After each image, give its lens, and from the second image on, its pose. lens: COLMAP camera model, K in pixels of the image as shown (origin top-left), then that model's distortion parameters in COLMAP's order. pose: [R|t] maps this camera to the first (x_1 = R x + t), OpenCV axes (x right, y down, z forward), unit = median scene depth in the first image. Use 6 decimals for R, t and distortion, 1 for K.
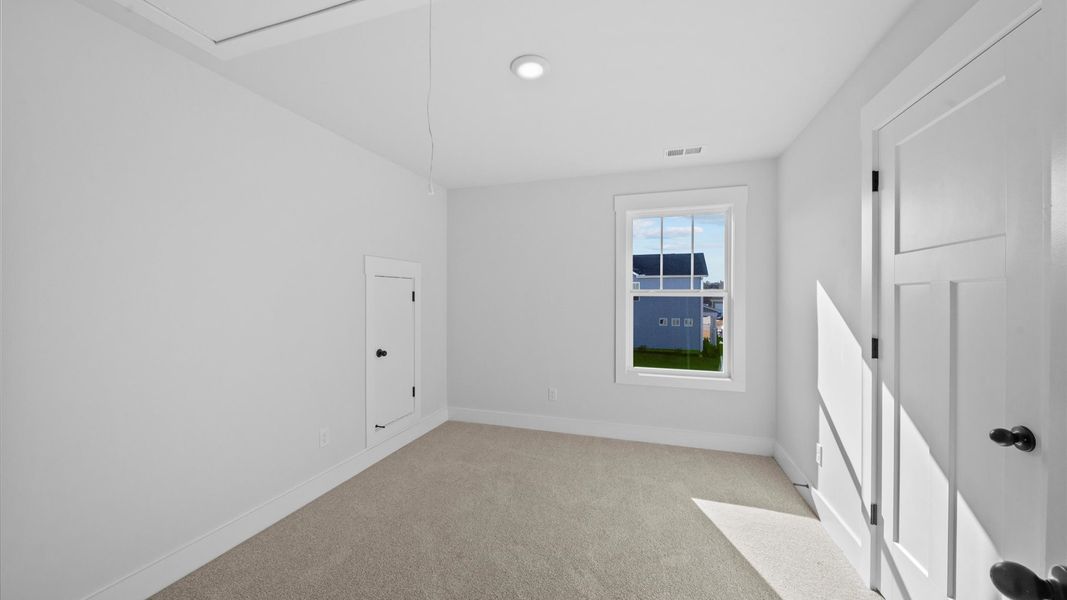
lens RADIAL K [[383.3, 0, 529.0], [0, 383.3, 296.4], [0, 0, 1]] dist [-0.000301, -0.000059]
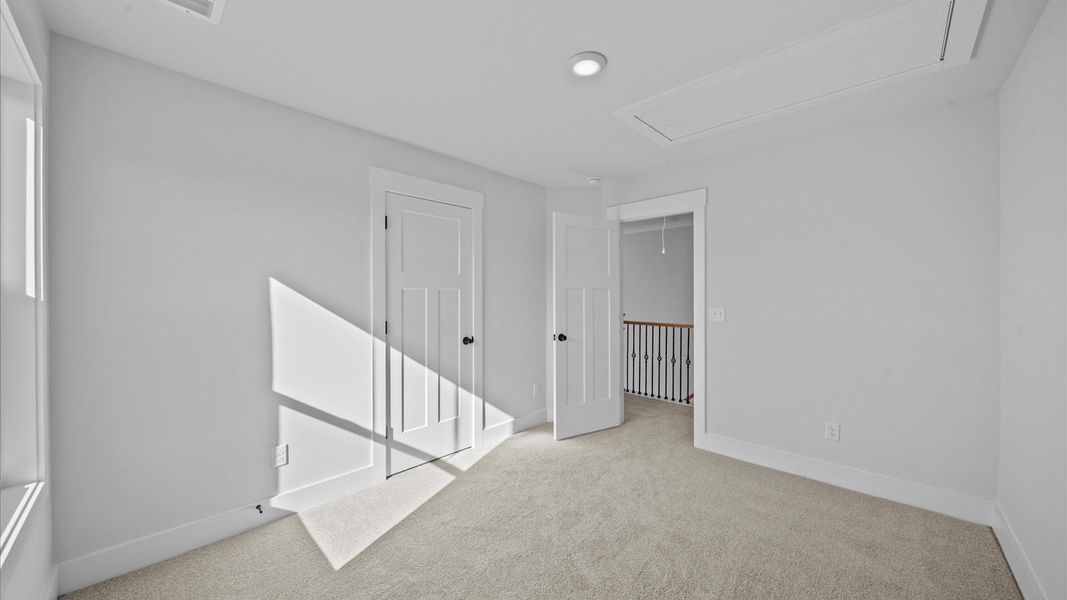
lens RADIAL K [[383.3, 0, 529.0], [0, 383.3, 296.4], [0, 0, 1]] dist [-0.000301, -0.000059]
pose [[-0.900197, 0.002974, 0.435473, -0.241318], [0.004201, 0.999989, 0.001856, 0.005000], [-0.435463, 0.003500, -0.900200, 1.608391]]
